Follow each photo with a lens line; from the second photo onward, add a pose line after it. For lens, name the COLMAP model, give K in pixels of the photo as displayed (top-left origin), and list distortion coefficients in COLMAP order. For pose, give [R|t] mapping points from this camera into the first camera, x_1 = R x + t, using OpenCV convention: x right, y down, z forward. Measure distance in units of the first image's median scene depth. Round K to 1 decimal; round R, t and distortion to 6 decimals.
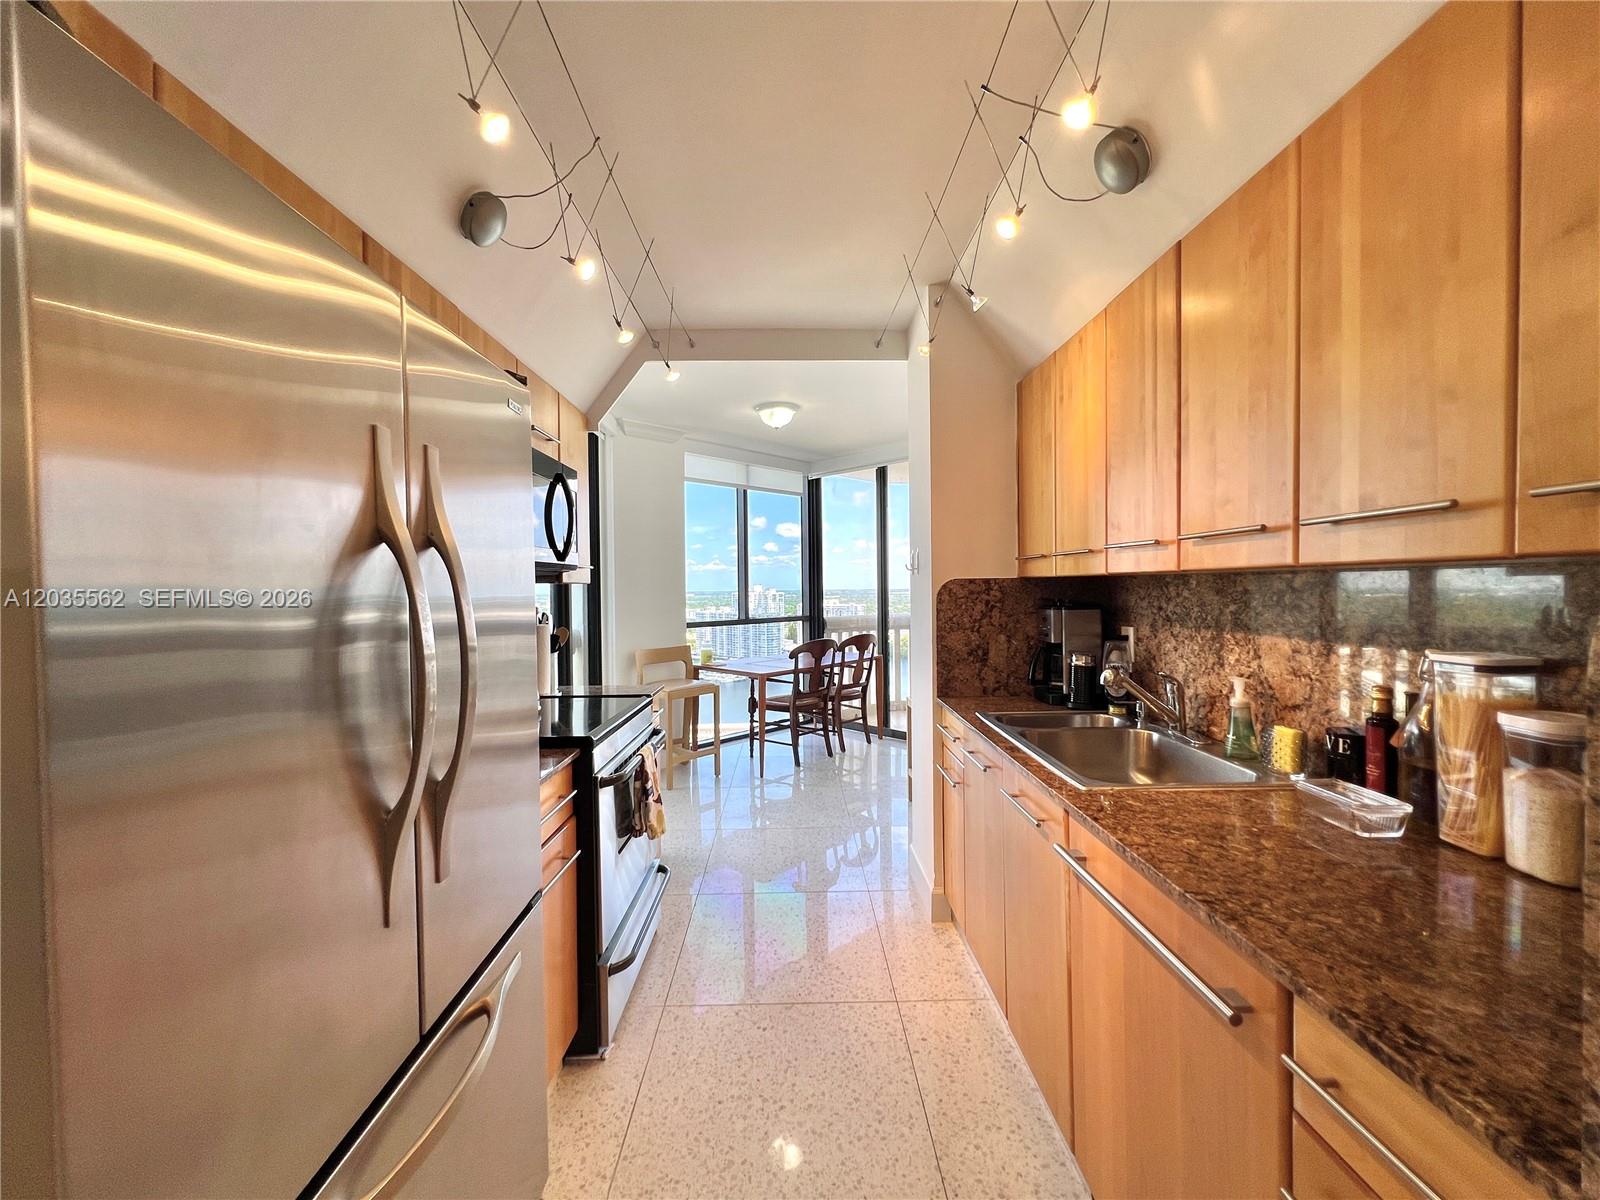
lens RADIAL K [[644.3, 0, 798.9], [0, 644.3, 606.1], [0, 0, 1]] dist [-0.000177, 0.000044]
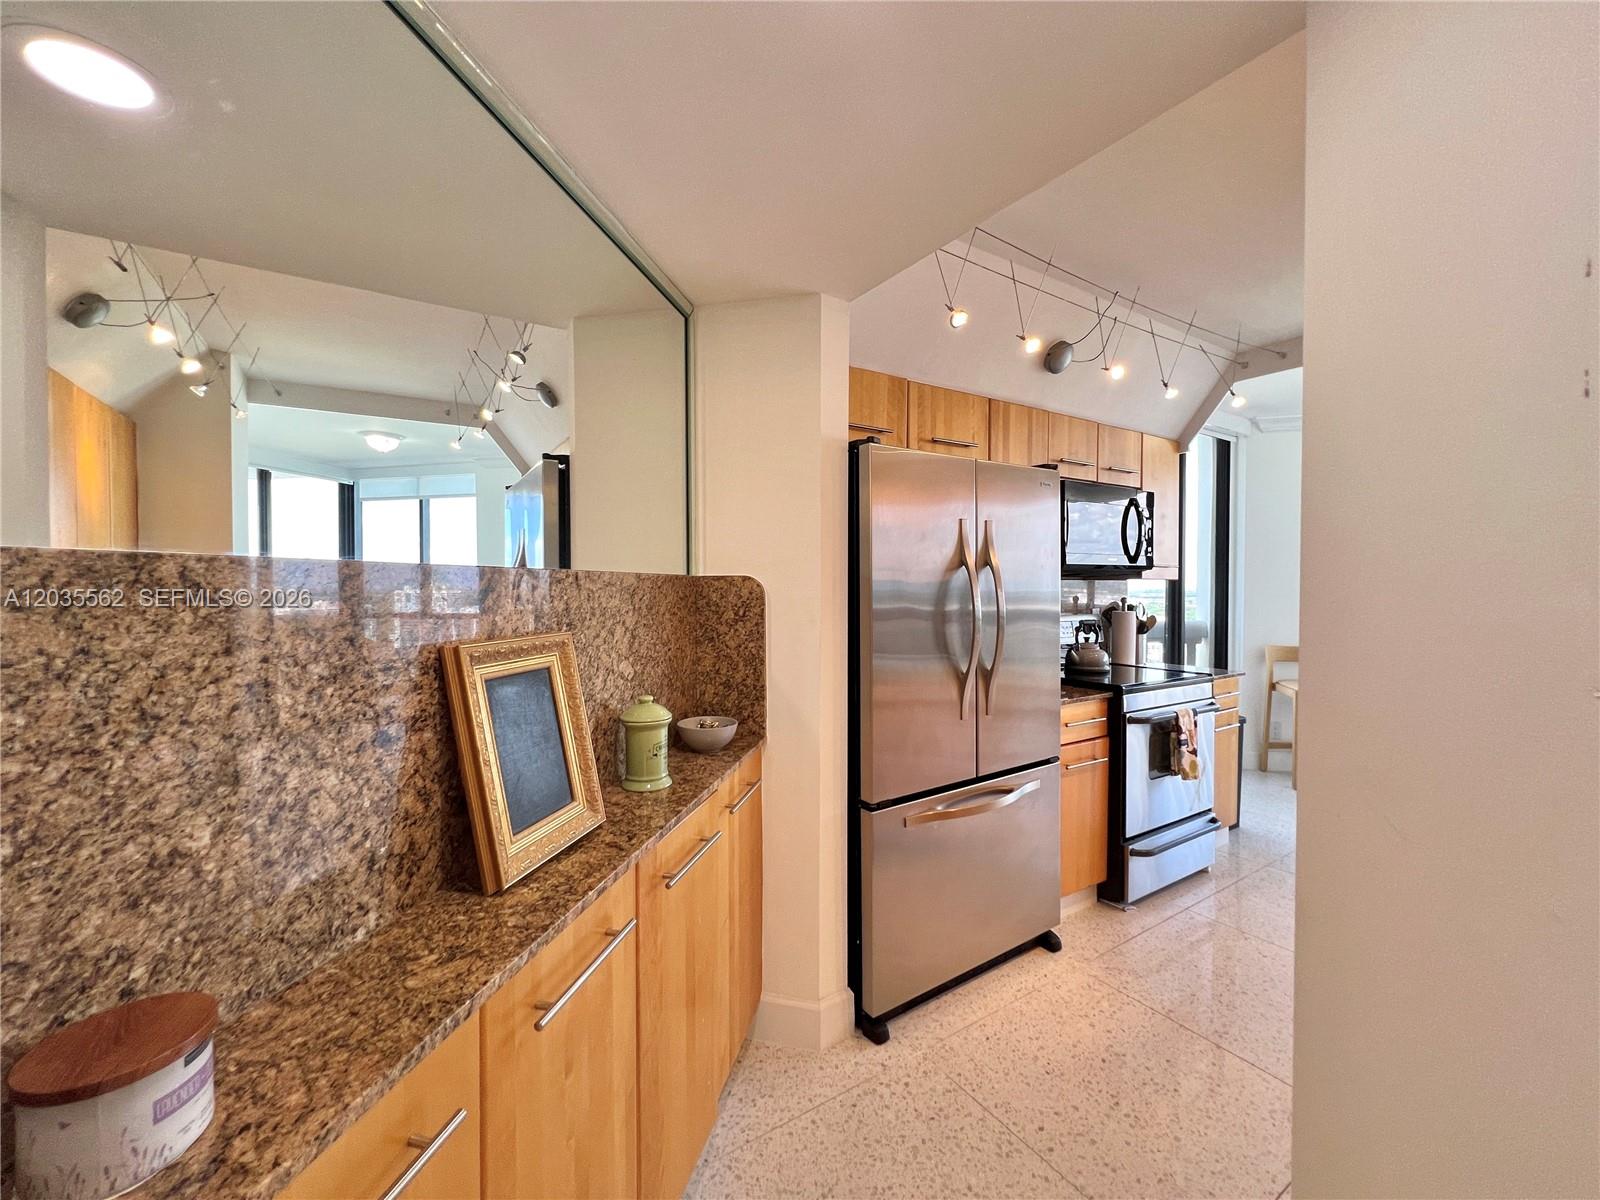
lens RADIAL K [[644.3, 0, 795.0], [0, 644.3, 593.2], [0, 0, 1]] dist [-0.000177, 0.000044]
pose [[0.536579, 0.011955, -0.843766, 0.173673], [-0.023887, 0.999714, -0.001027, 0.004384], [0.843512, 0.020706, 0.536711, -0.138914]]
